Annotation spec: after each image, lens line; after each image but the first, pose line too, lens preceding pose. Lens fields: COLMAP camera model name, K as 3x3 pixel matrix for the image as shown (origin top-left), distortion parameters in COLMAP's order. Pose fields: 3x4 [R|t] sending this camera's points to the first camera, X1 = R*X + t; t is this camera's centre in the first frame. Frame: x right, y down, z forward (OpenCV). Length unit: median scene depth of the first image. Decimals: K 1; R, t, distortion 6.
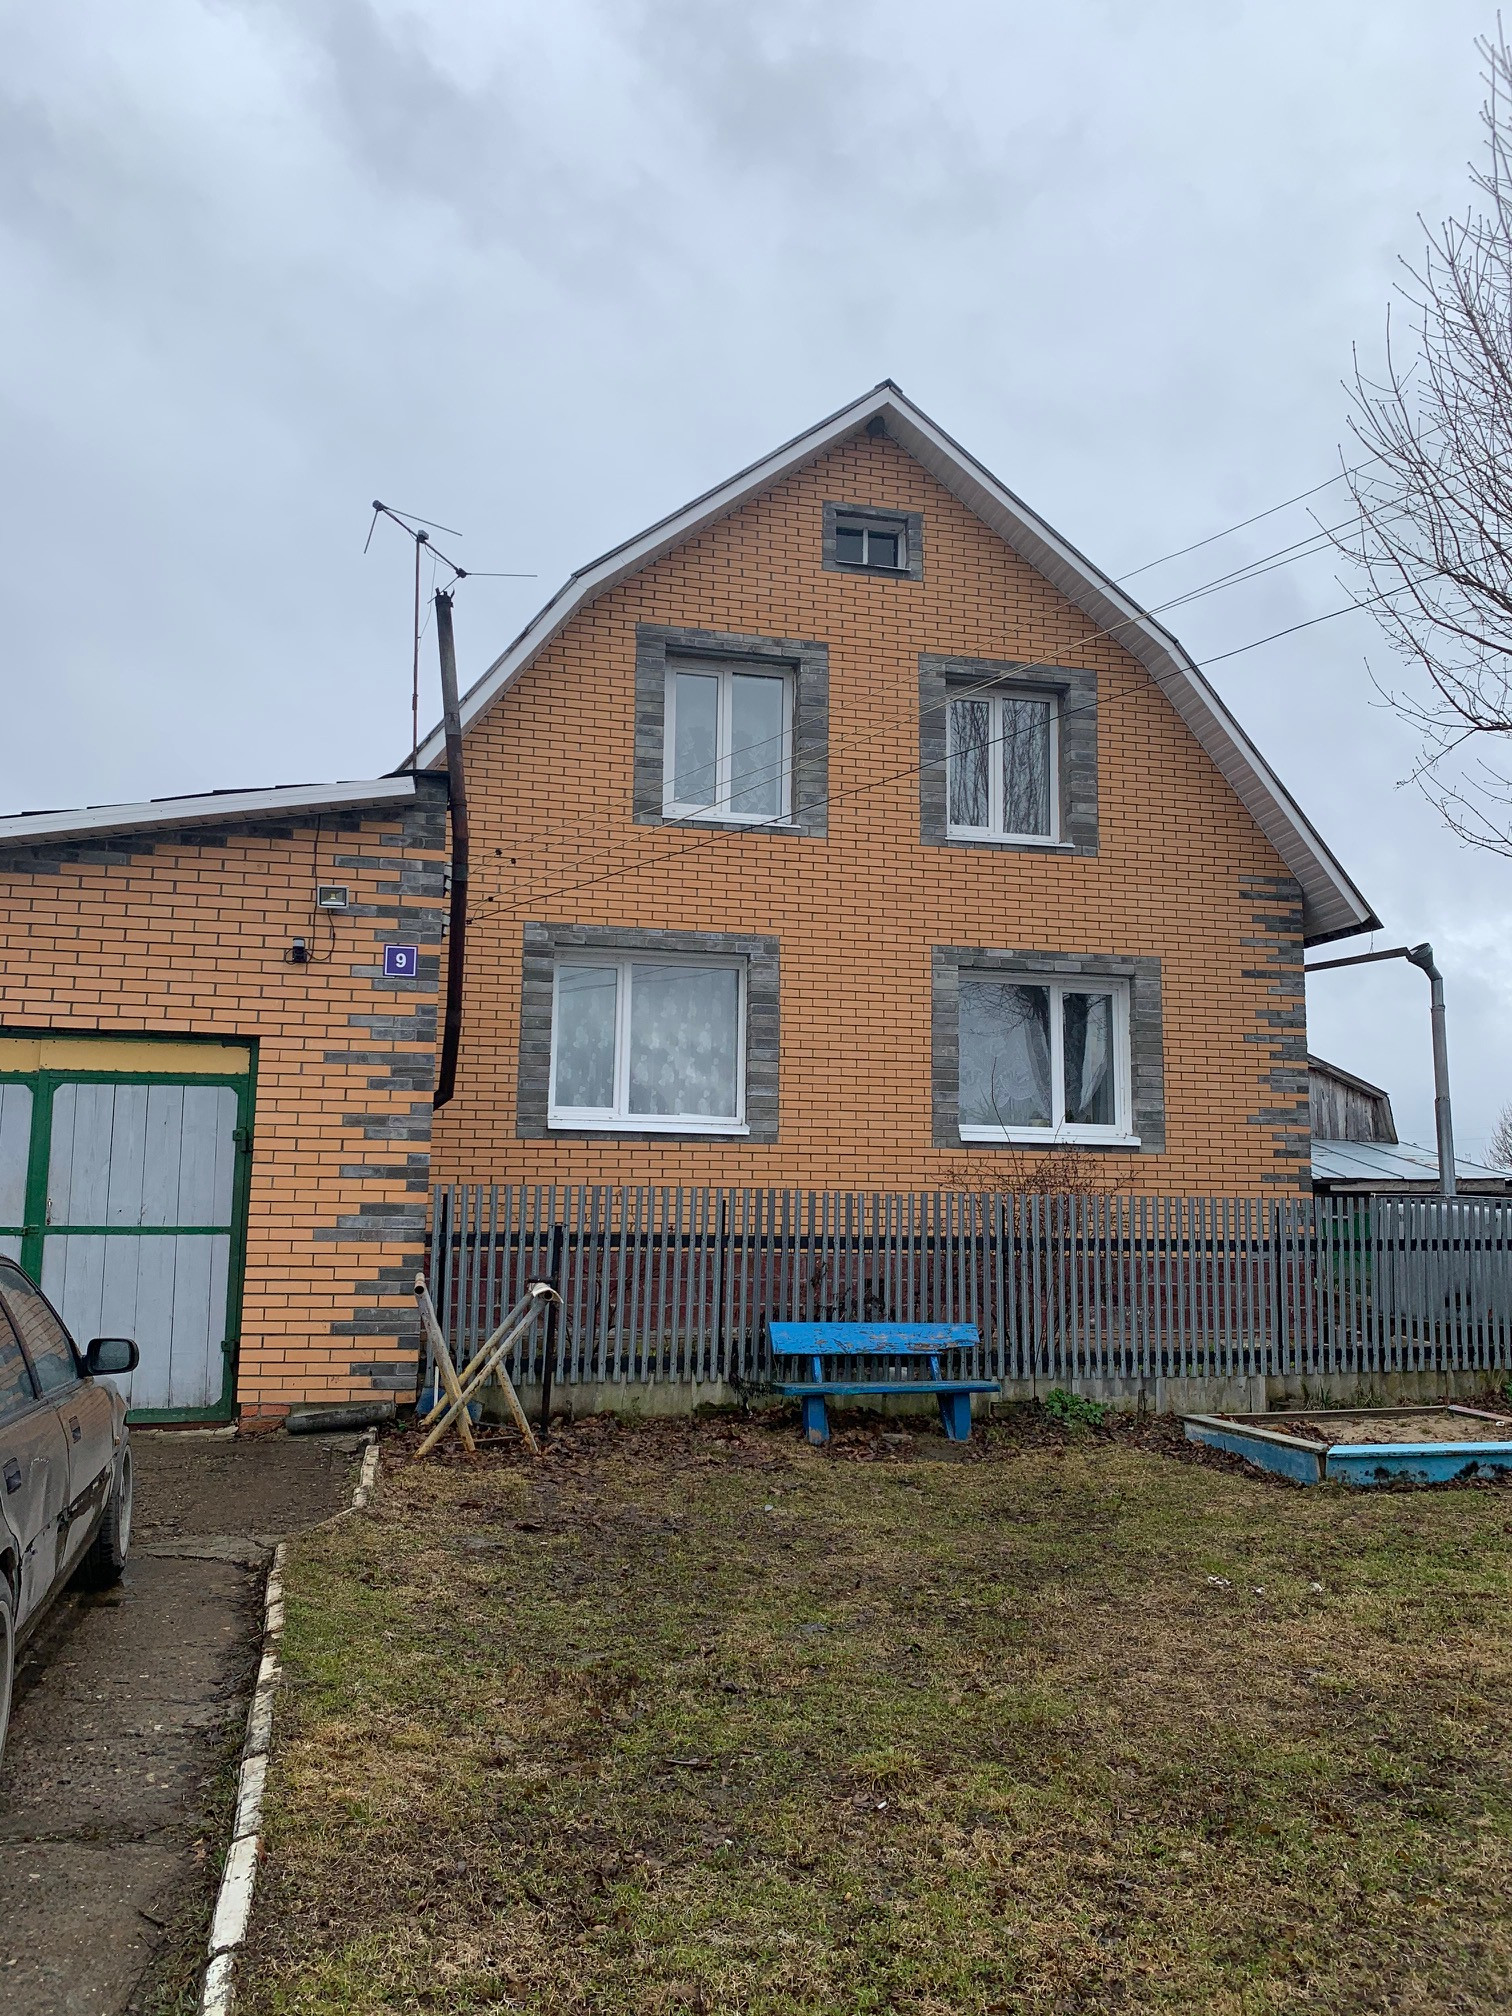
lens RADIAL K [[1531.6, 0, 748.2], [0, 1531.6, 995.4], [0, 0, 1]] dist [0.192304, -0.580285]
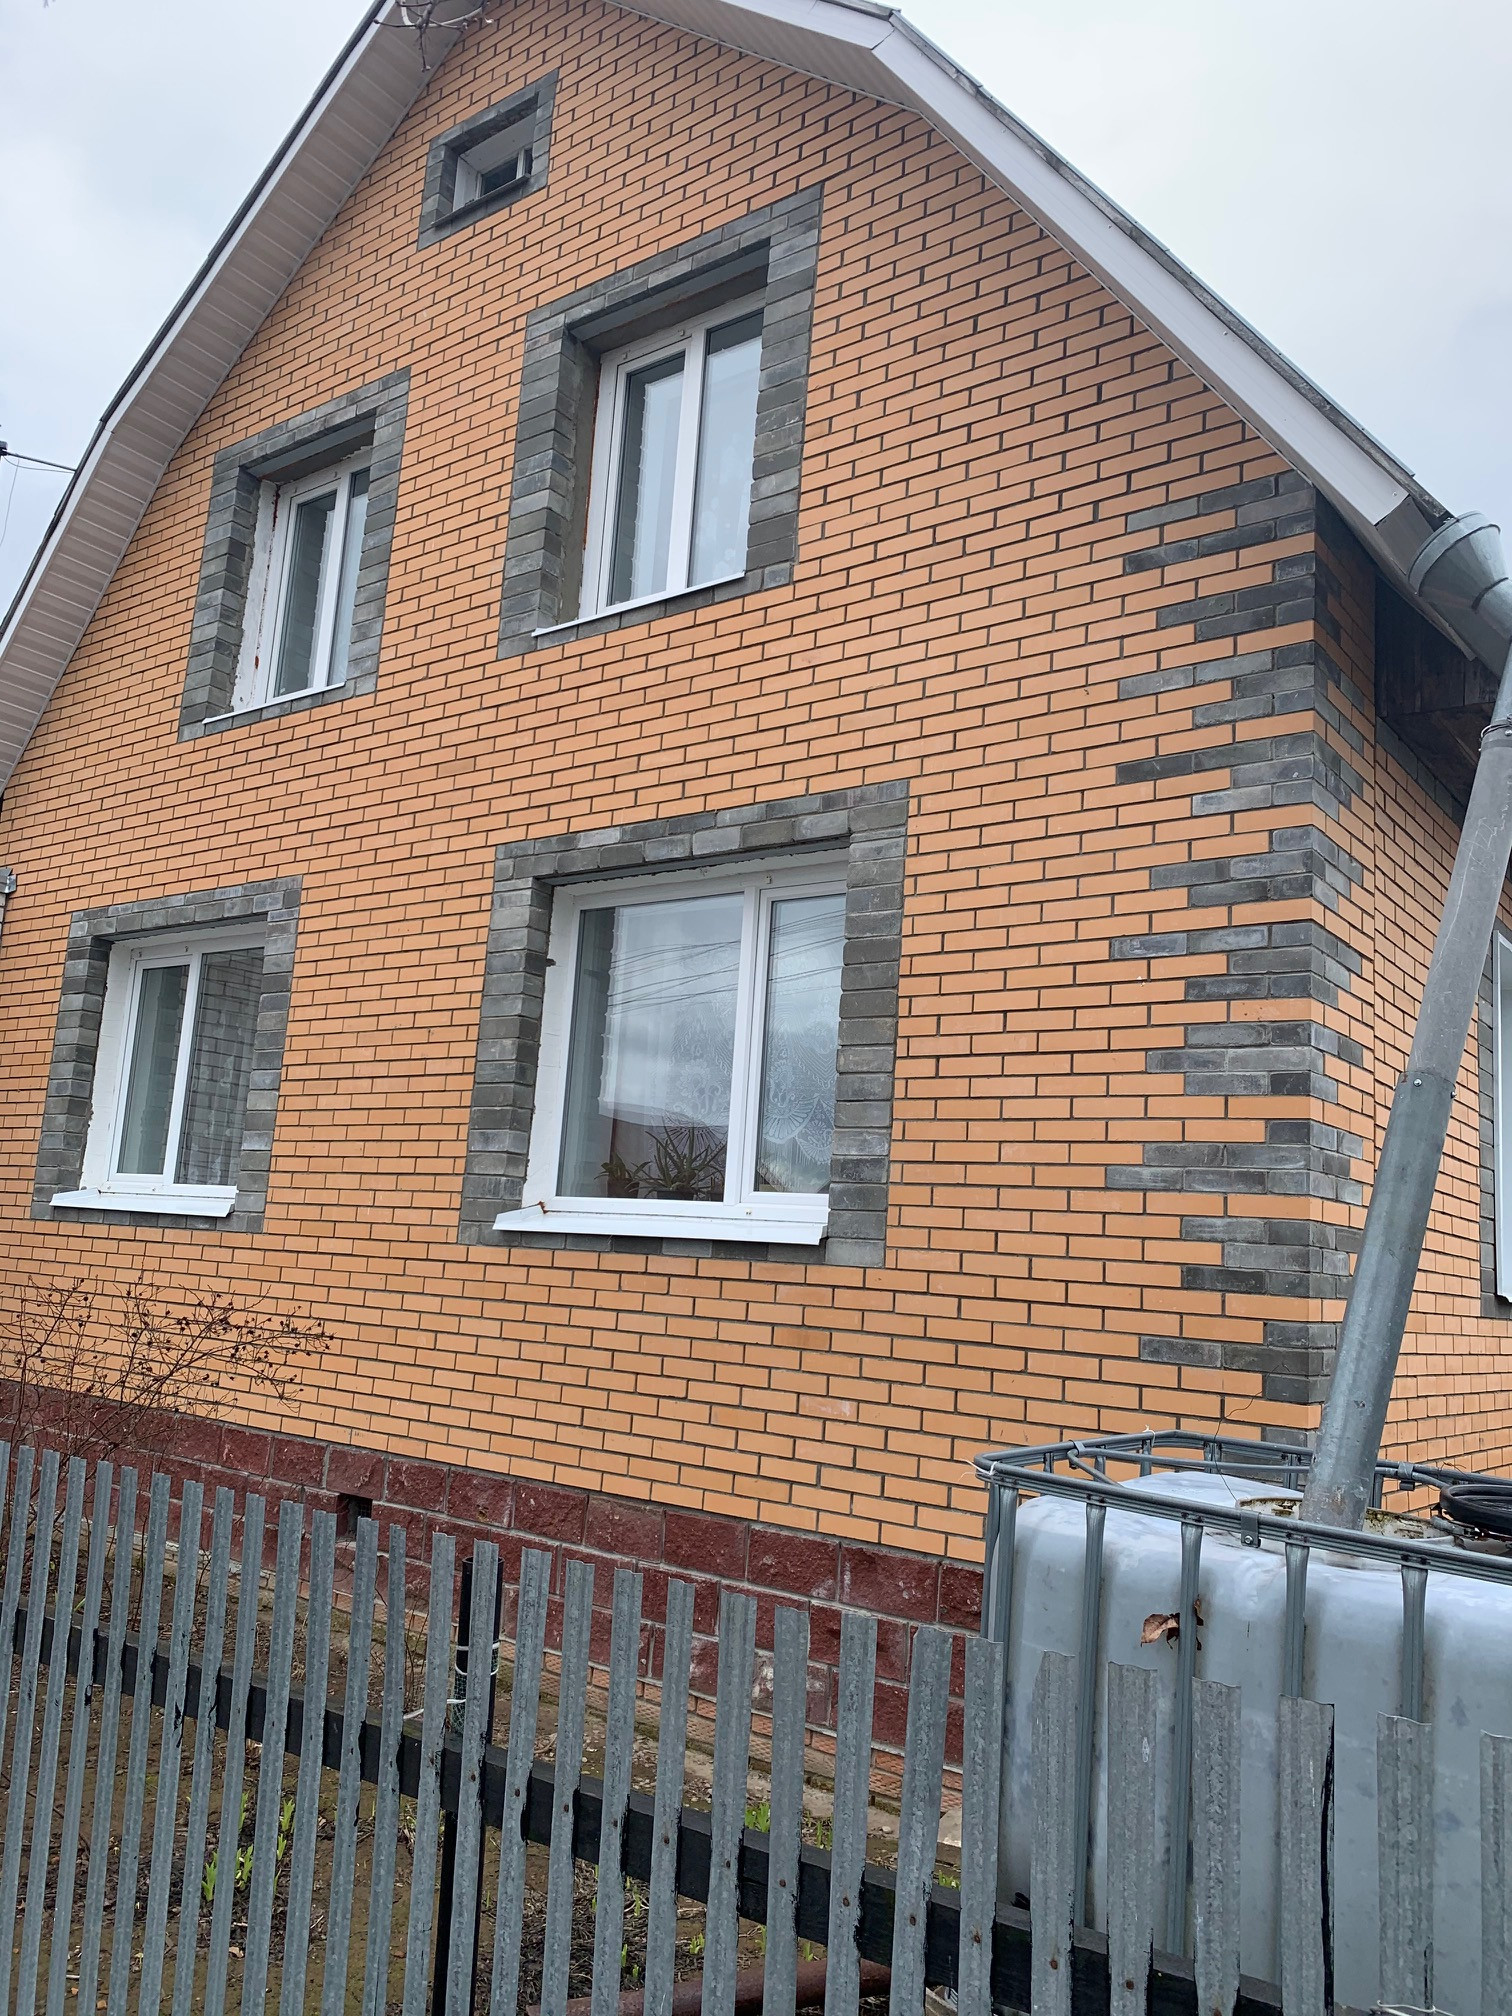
lens RADIAL K [[1551.2, 0, 732.7], [0, 1551.2, 997.0], [0, 0, 1]] dist [0.172357, -0.532543]
pose [[0.625836, -0.104305, -0.772948, 0.639947], [0.059483, 0.994514, -0.086042, 0.075717], [0.777683, 0.007871, 0.628607, 0.829416]]
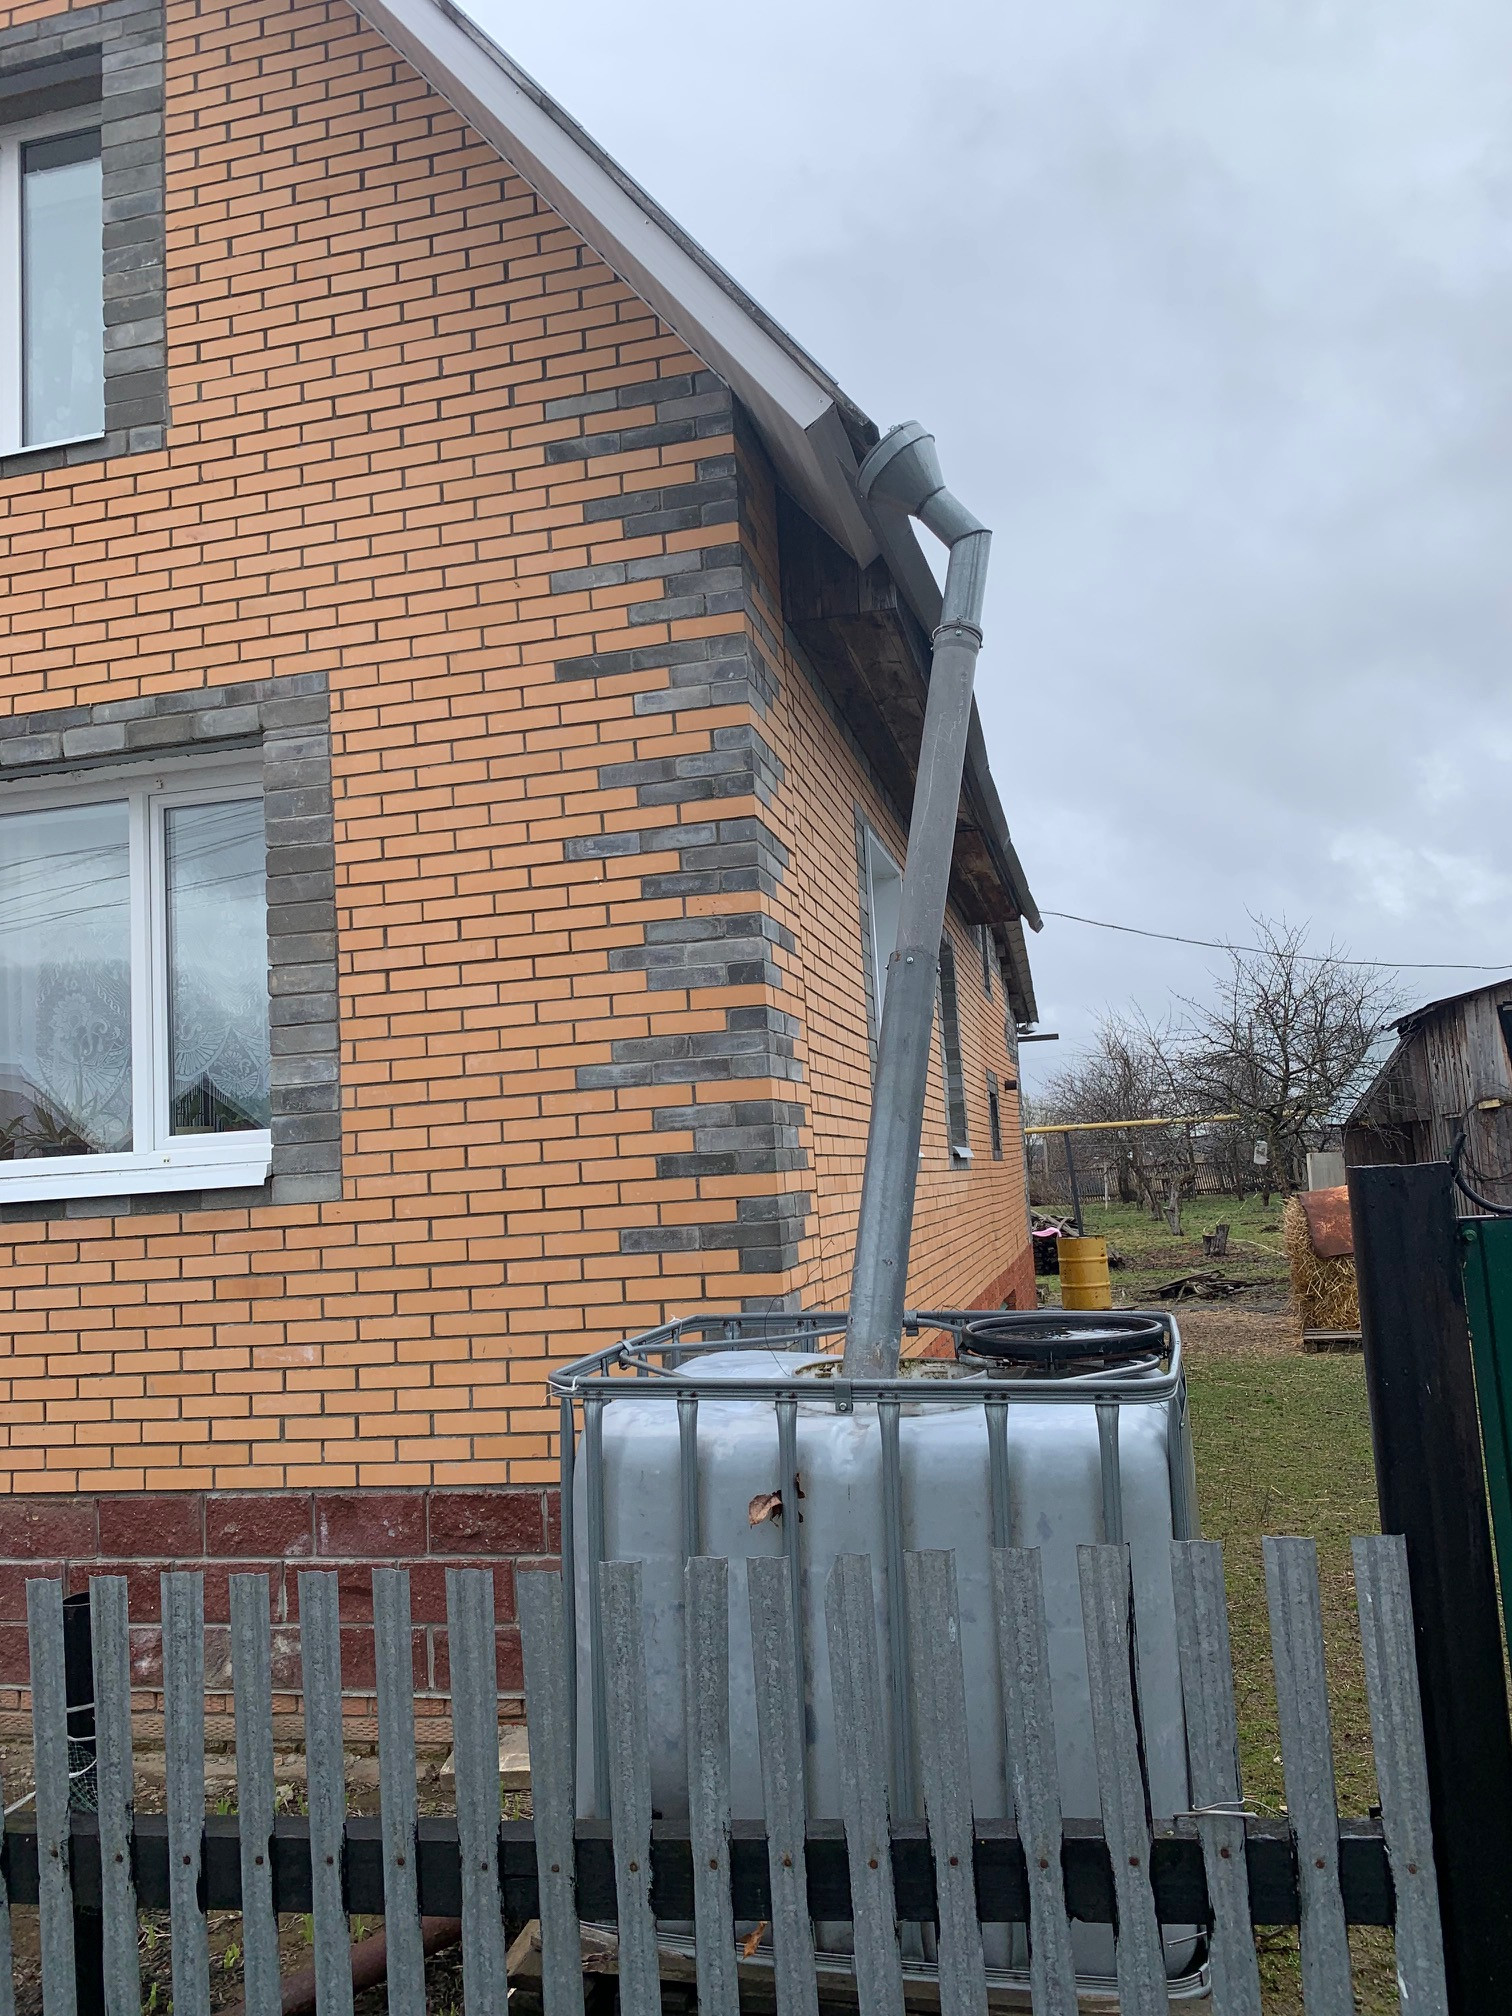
lens RADIAL K [[1551.2, 0, 732.7], [0, 1551.2, 997.0], [0, 0, 1]] dist [0.172357, -0.532543]
pose [[0.890963, -0.119056, -0.438190, 0.596218], [0.137594, 0.990431, 0.010668, 0.073188], [0.432727, -0.069797, 0.898819, 0.816560]]
